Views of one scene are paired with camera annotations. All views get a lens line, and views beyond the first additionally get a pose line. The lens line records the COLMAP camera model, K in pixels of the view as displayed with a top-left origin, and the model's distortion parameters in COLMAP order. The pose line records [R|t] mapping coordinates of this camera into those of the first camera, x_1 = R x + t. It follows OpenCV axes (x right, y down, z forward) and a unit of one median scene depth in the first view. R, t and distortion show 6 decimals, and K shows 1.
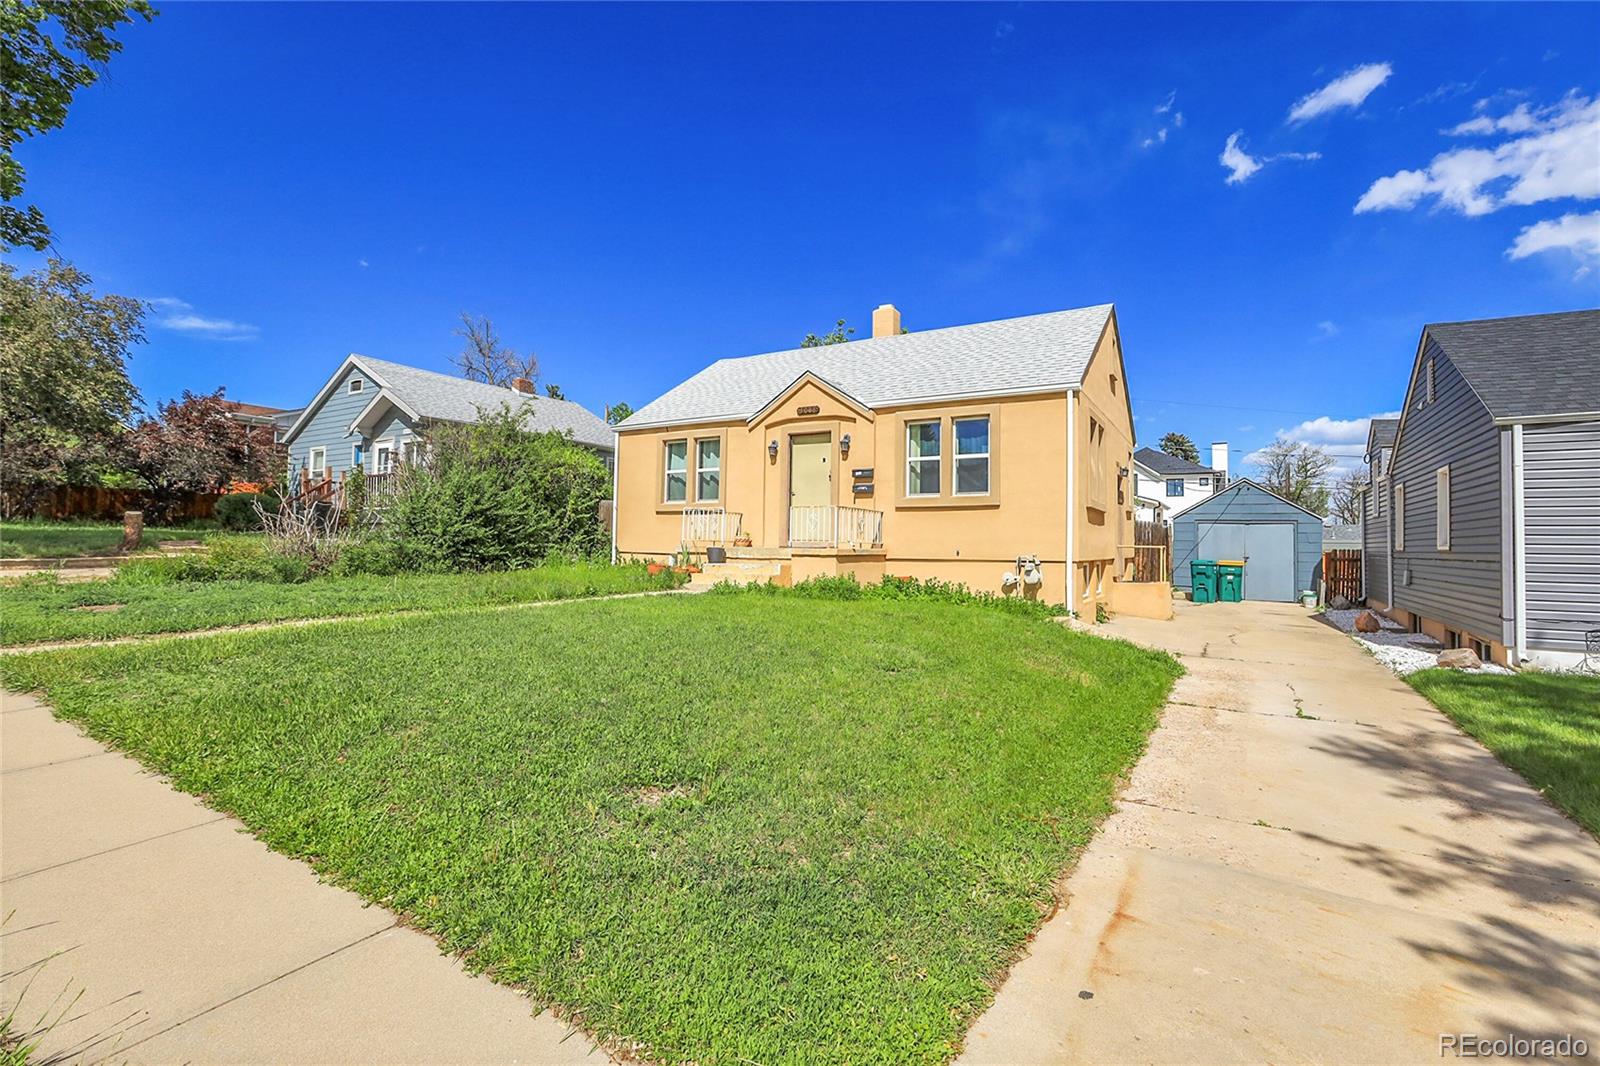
lens RADIAL K [[732.0, 0, 797.5], [0, 732.0, 524.3], [0, 0, 1]] dist [-0.058410, 0.018548]
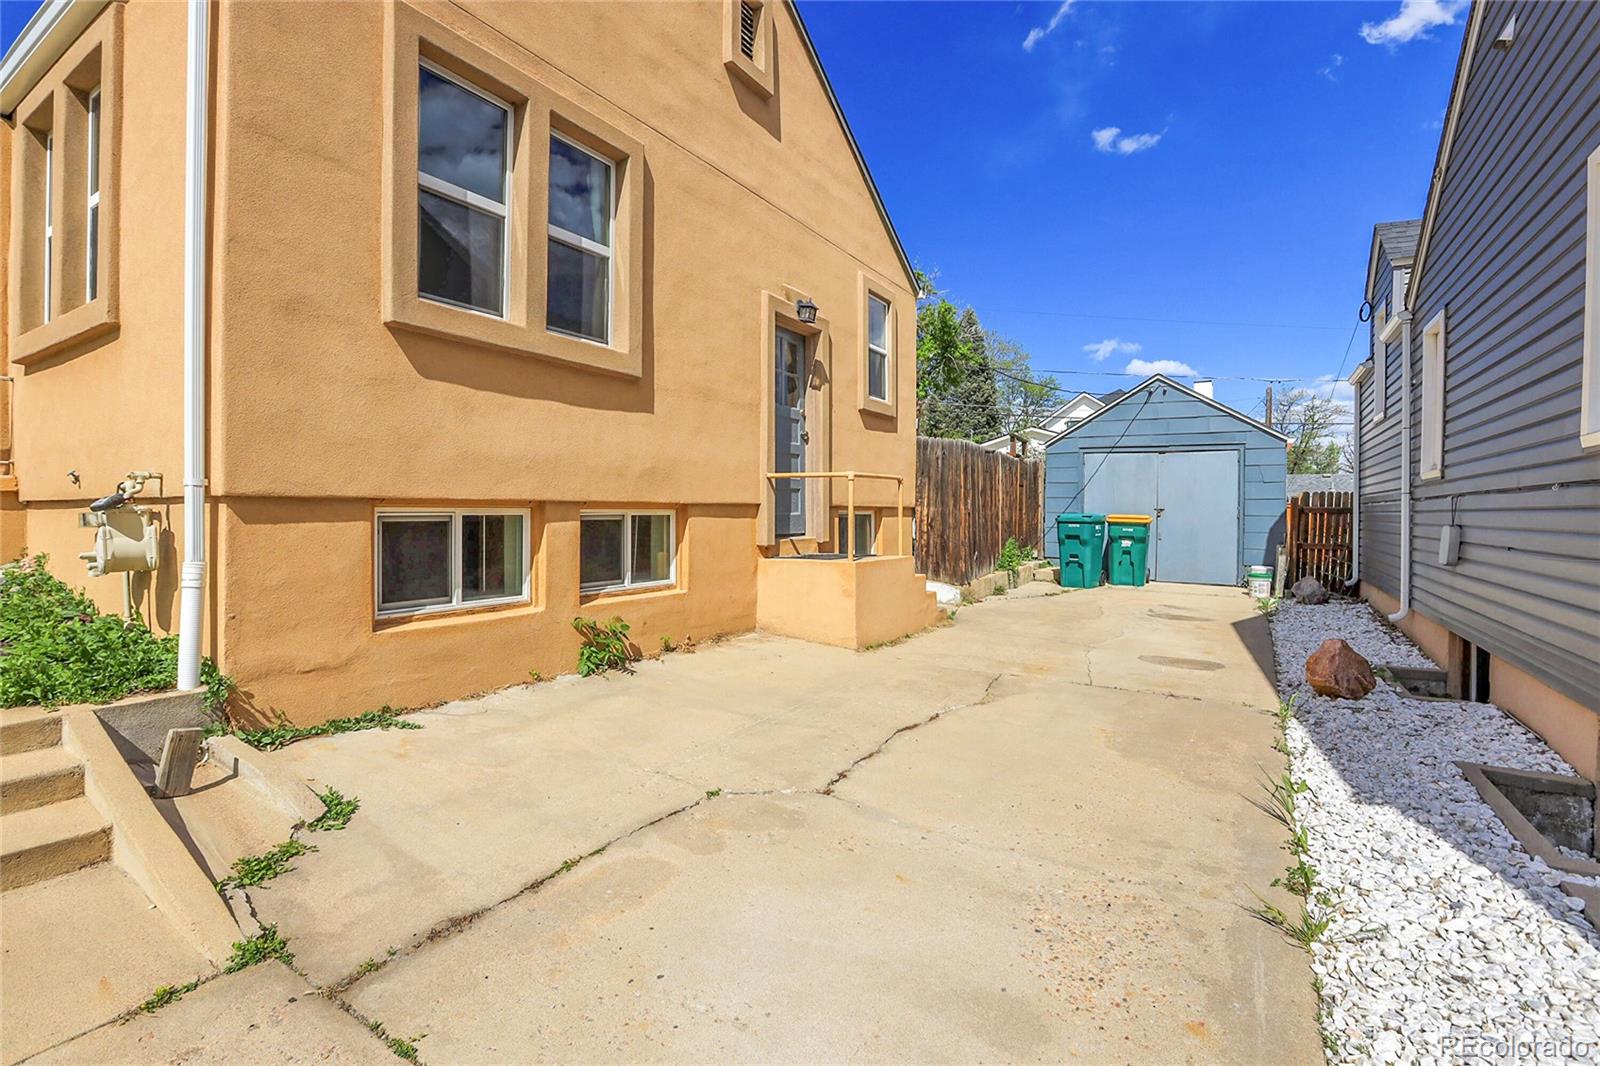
lens RADIAL K [[732.0, 0, 797.5], [0, 732.0, 524.3], [0, 0, 1]] dist [-0.058410, 0.018548]
pose [[0.999874, -0.007600, -0.013952, 0.362704], [0.008237, 0.998902, 0.046129, 0.030908], [0.013586, -0.046238, 0.998838, 0.433953]]
